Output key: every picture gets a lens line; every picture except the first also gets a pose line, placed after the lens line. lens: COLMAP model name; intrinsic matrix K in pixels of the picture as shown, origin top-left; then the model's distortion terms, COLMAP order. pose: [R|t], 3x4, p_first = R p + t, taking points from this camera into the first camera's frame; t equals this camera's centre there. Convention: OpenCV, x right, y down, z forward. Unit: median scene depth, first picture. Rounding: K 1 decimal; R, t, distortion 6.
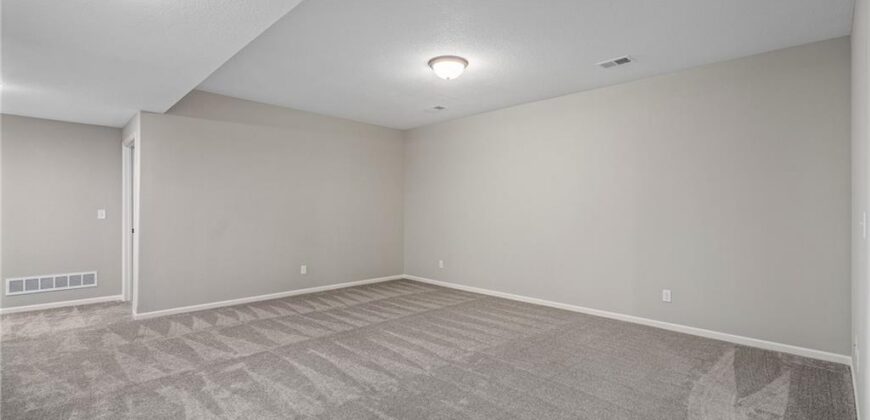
lens RADIAL K [[394.0, 0, 433.8], [0, 394.0, 211.1], [0, 0, 1]] dist [-0.001229, -0.000379]
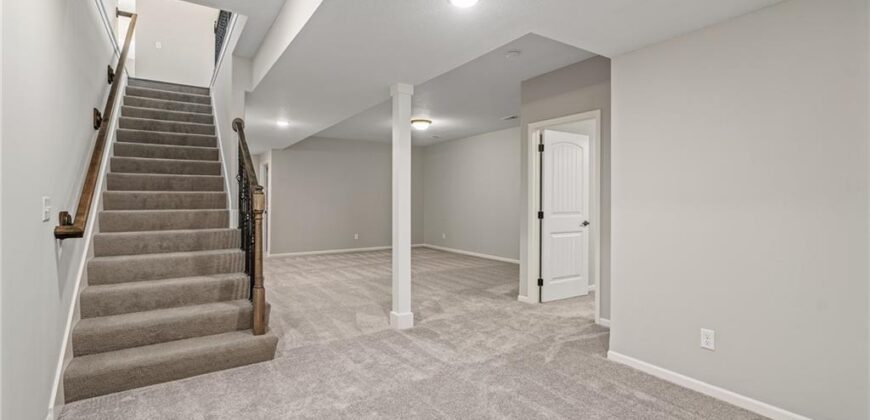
lens RADIAL K [[394.0, 0, 433.8], [0, 394.0, 211.1], [0, 0, 1]] dist [-0.001229, -0.000379]
pose [[0.978793, 0.012249, -0.204487, 0.428935], [-0.004997, 0.999341, 0.035945, -0.023957], [0.204793, -0.034161, 0.978209, -0.725410]]
